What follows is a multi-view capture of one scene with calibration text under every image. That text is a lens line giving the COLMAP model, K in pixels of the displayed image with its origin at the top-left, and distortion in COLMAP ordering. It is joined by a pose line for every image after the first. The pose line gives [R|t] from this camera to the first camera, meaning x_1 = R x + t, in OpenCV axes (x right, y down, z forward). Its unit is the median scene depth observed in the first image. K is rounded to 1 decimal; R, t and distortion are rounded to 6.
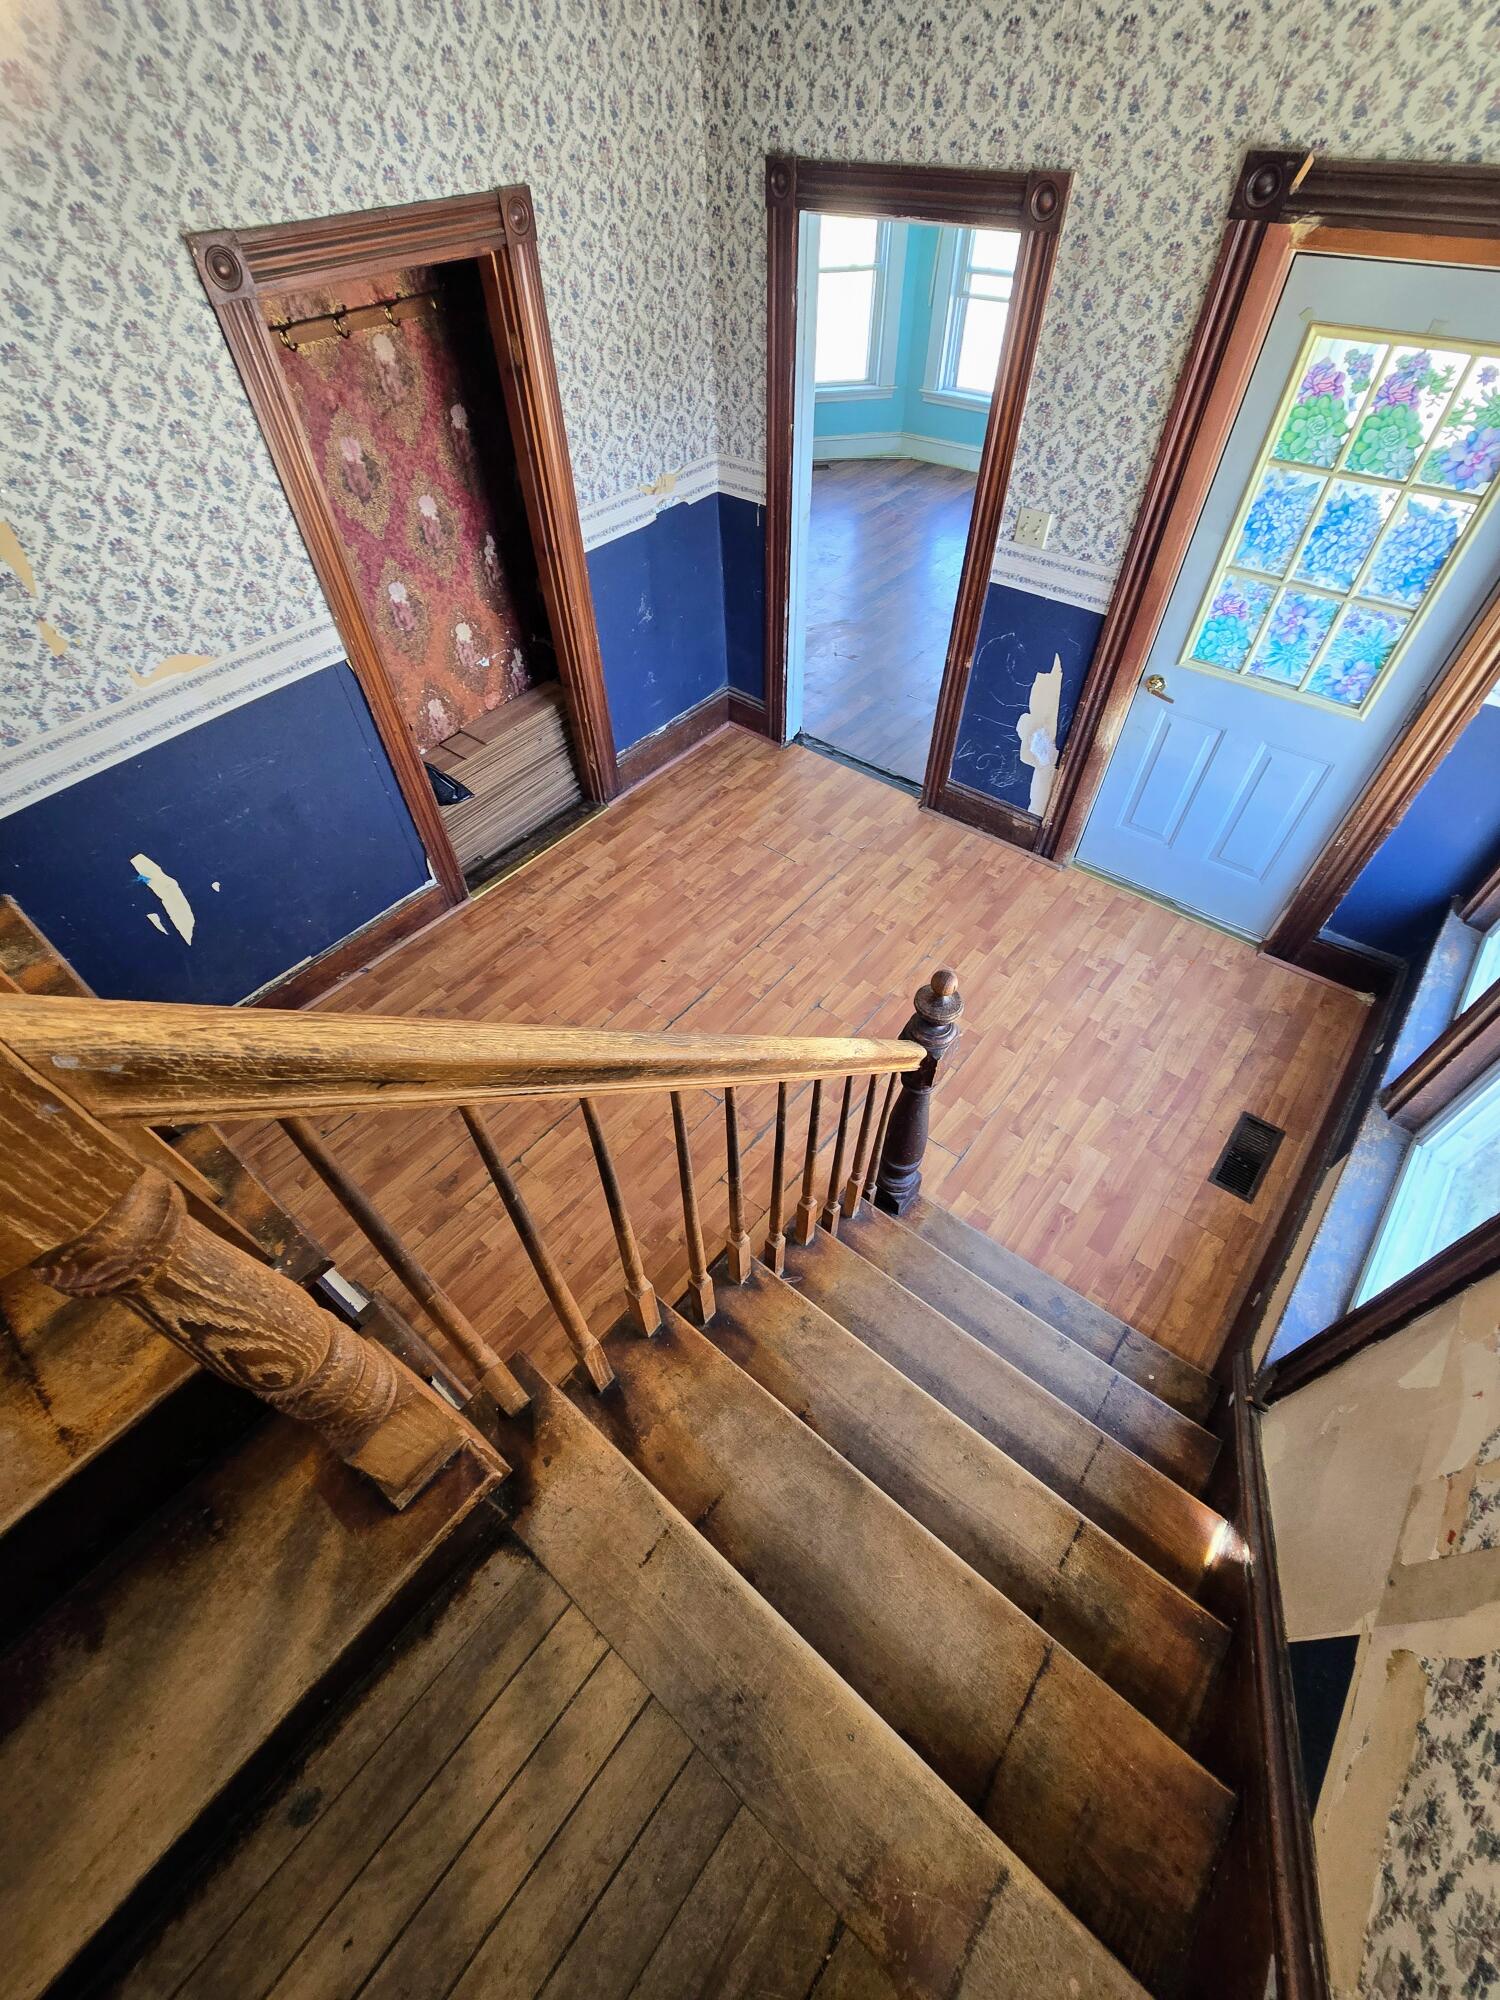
lens RADIAL K [[809.0, 0, 744.2], [0, 809.0, 991.2], [0, 0, 1]] dist [0.000558, 0.001060]
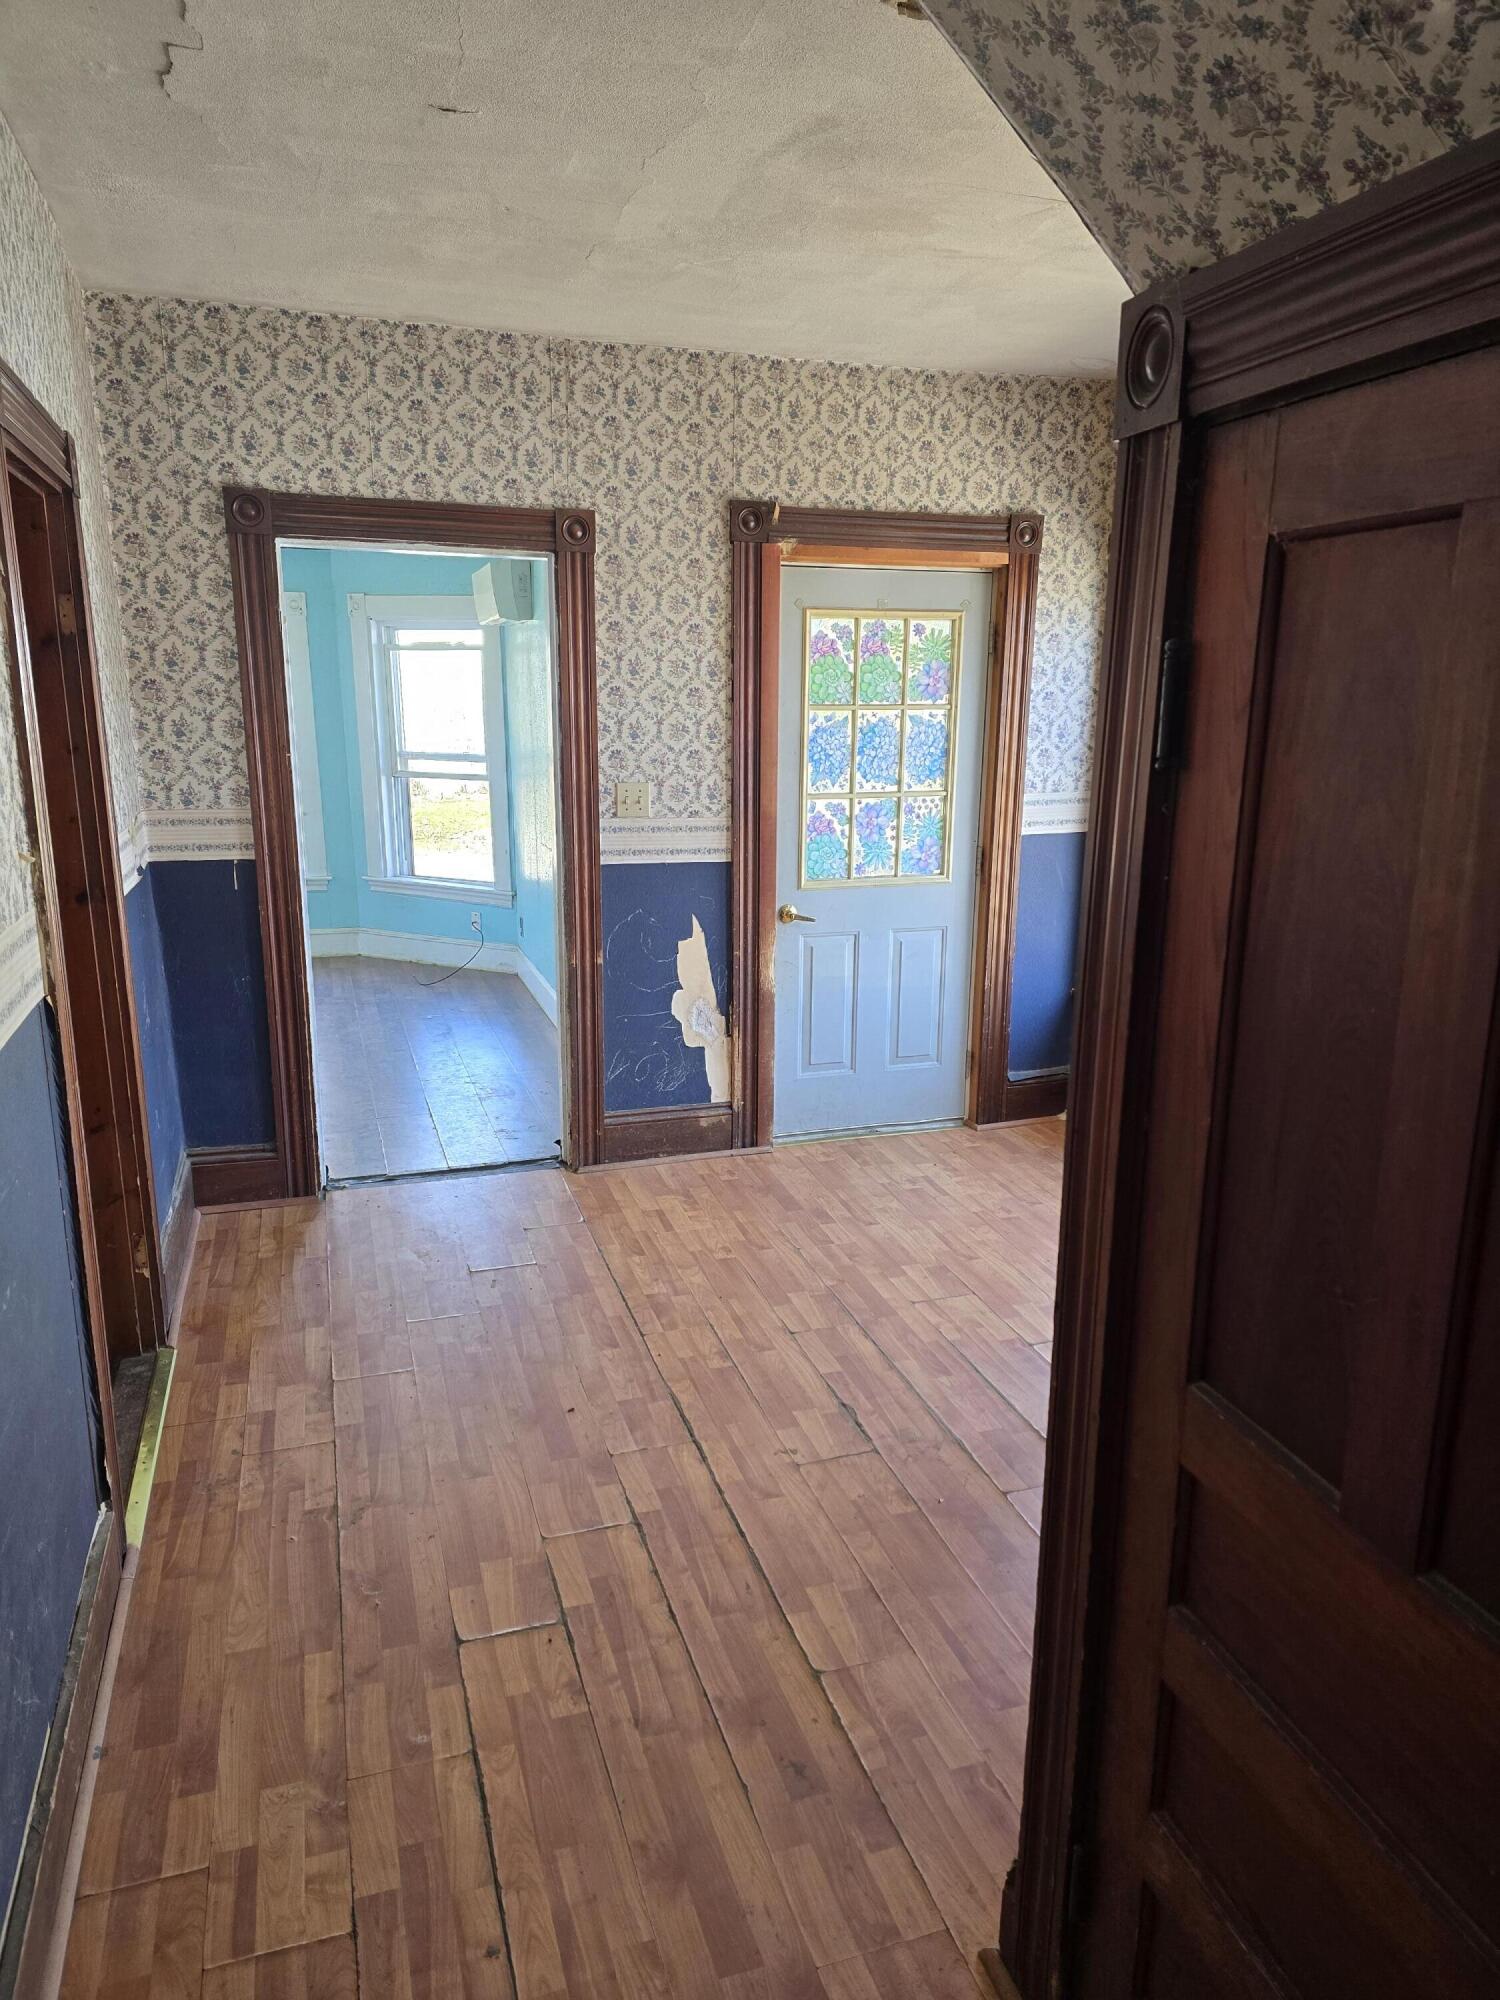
lens RADIAL K [[1370.7, 0, 747.7], [0, 1370.7, 1035.3], [0, 0, 1]] dist [0.146182, -0.170757]
pose [[0.533881, -0.199897, 0.821591, -1.019089], [0.627345, 0.745115, -0.226367, 0.087228], [-0.566930, 0.636274, 0.523207, 0.274618]]
